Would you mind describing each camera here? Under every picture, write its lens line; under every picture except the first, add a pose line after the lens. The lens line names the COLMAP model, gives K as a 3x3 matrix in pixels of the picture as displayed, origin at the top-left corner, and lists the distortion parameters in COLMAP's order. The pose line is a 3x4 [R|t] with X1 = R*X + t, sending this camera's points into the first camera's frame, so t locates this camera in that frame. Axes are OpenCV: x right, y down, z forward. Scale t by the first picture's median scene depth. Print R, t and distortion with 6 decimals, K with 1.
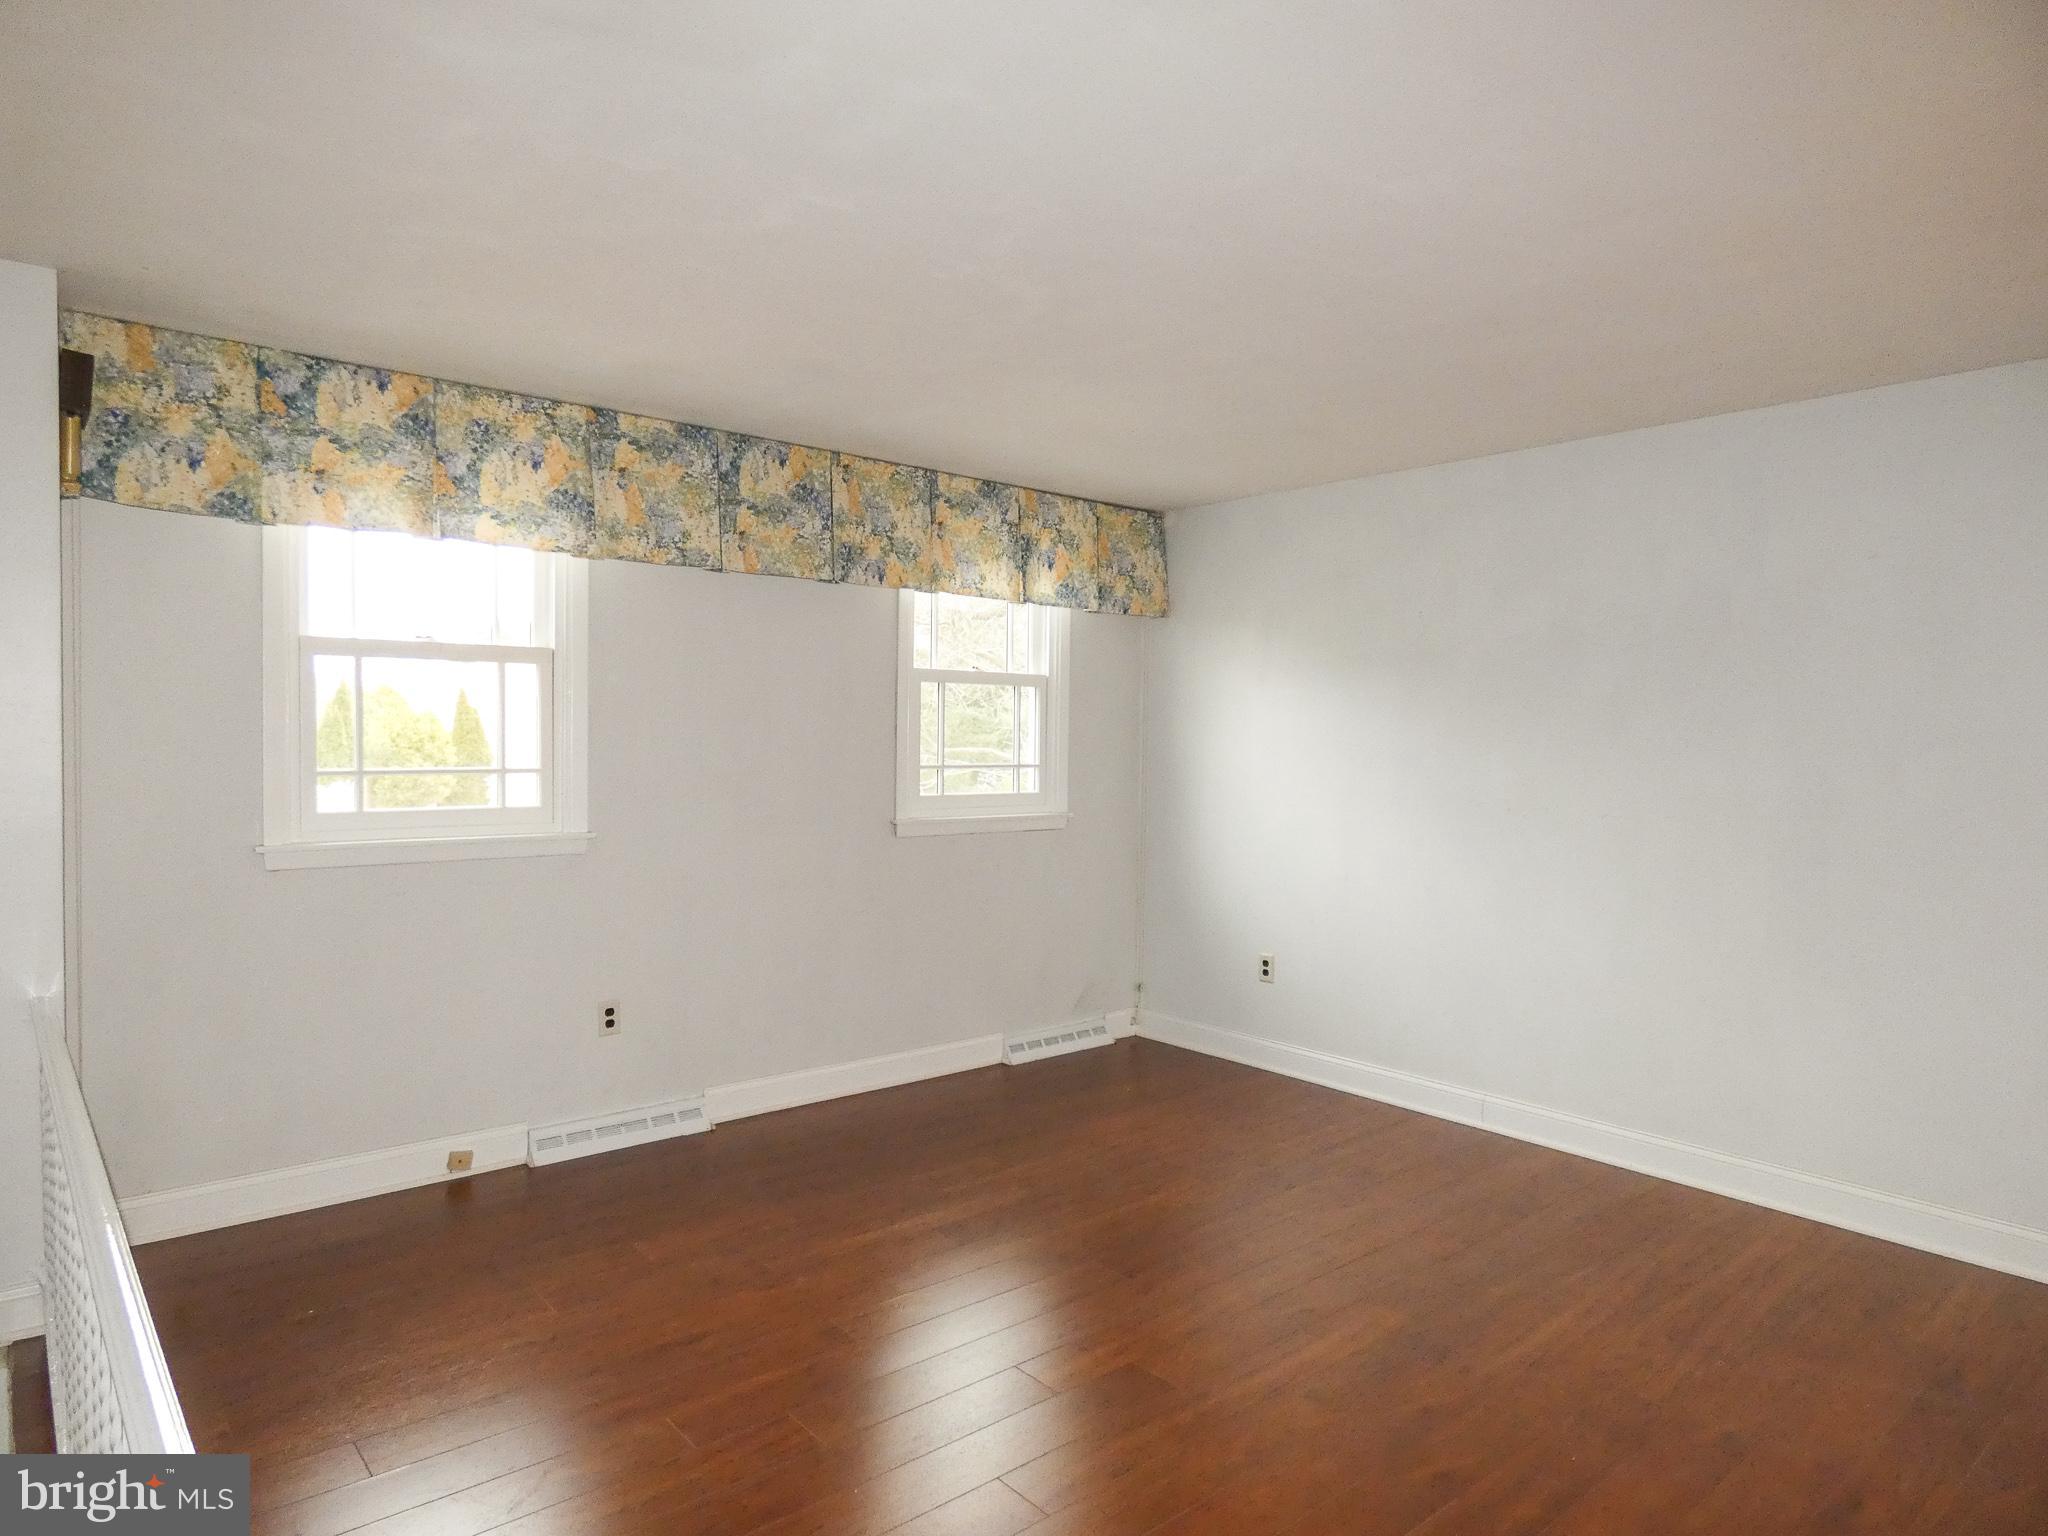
lens RADIAL K [[1239.5, 0, 1021.5], [0, 1239.5, 761.4], [0, 0, 1]] dist [0.004470, -0.001192]
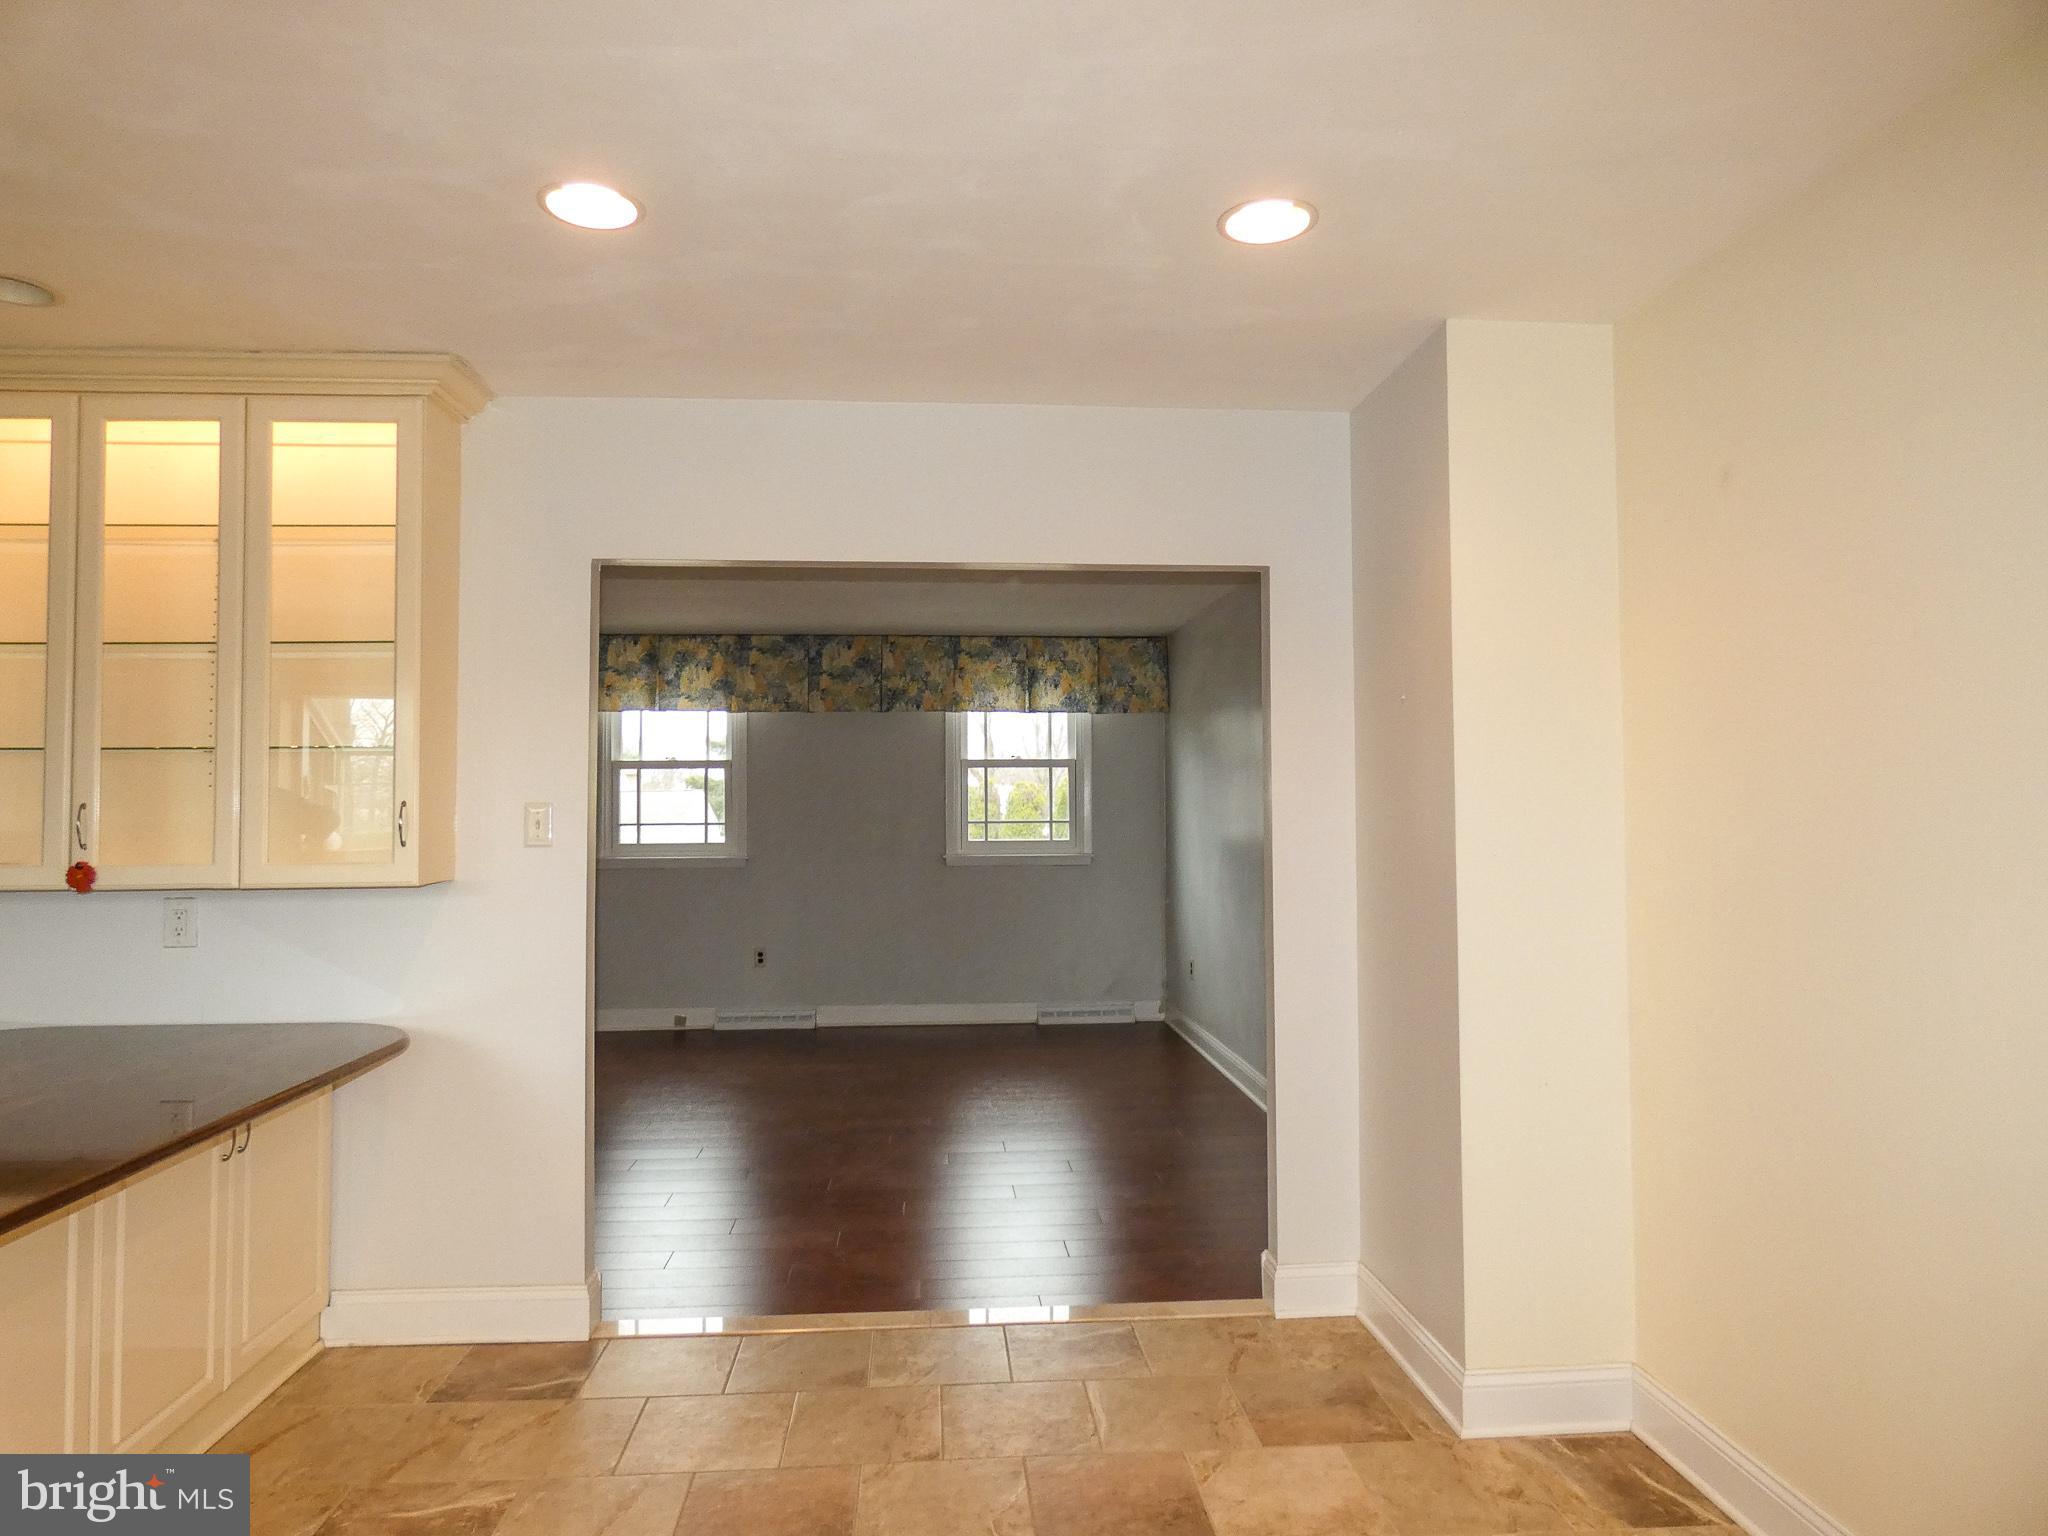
lens RADIAL K [[1239.5, 0, 1017.2], [0, 1239.5, 762.9], [0, 0, 1]] dist [0.004470, -0.001192]
pose [[0.806868, -0.039655, -0.589400, 1.142561], [0.002835, 0.997993, -0.063263, 0.037352], [0.590726, 0.049374, 0.805360, -0.290004]]
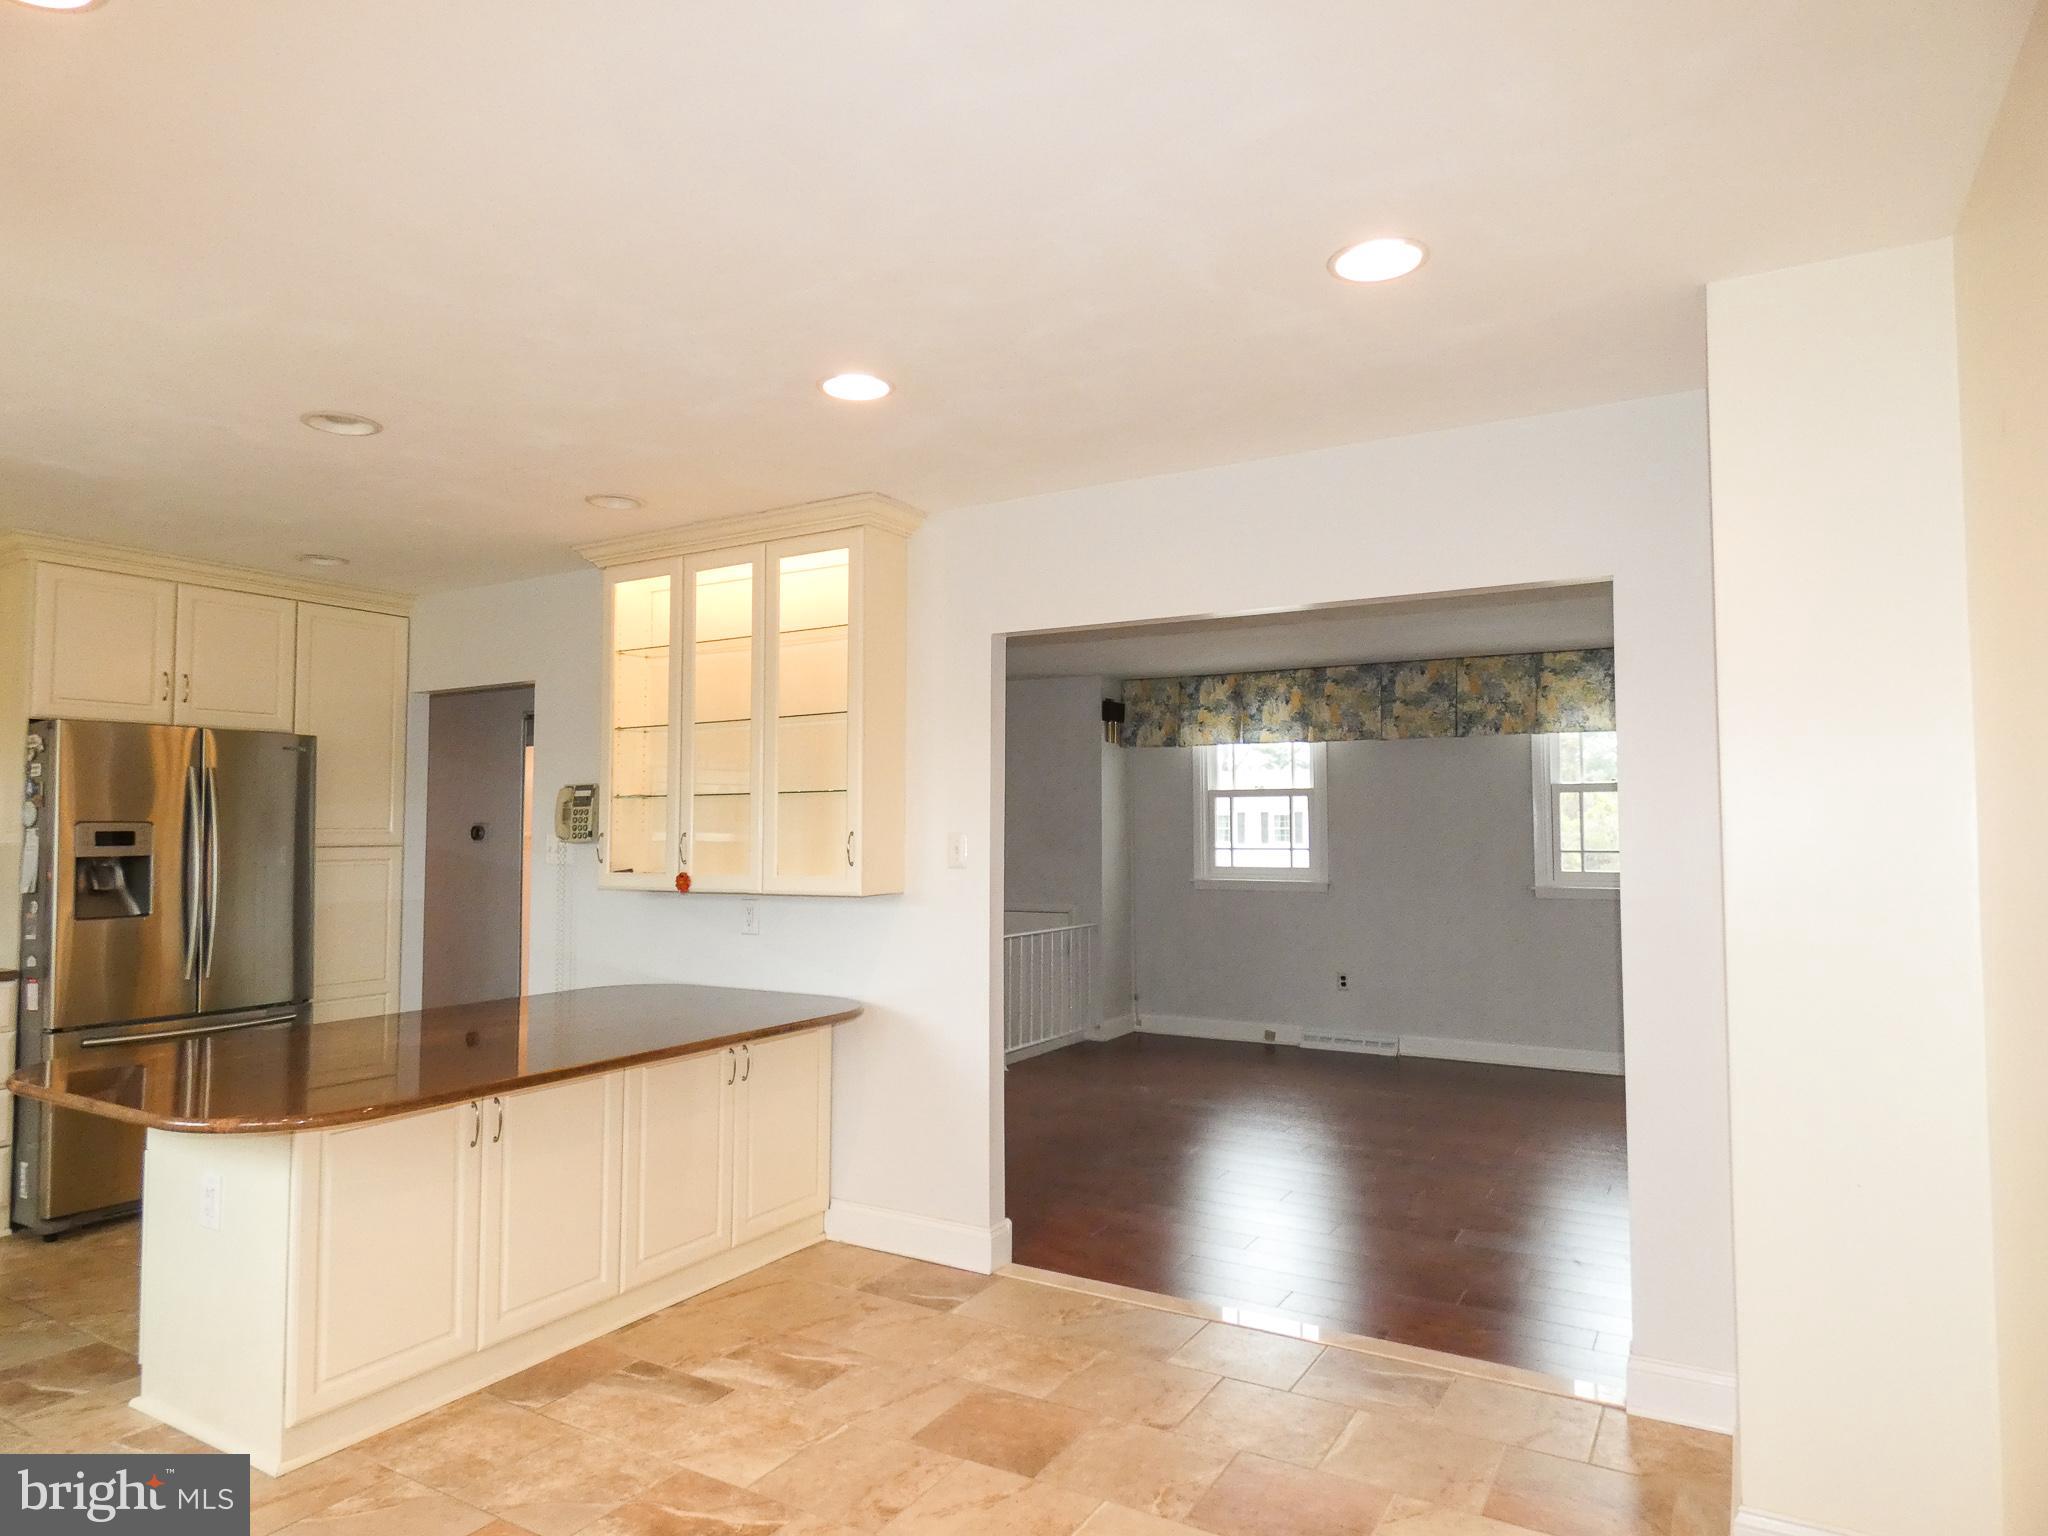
lens RADIAL K [[1239.5, 0, 1025.8], [0, 1239.5, 764.7], [0, 0, 1]] dist [0.004470, -0.001192]
pose [[0.333743, -0.065817, -0.940364, 1.388625], [-0.016409, 0.997003, -0.075605, 0.030934], [0.942521, 0.040663, 0.331663, -0.101814]]
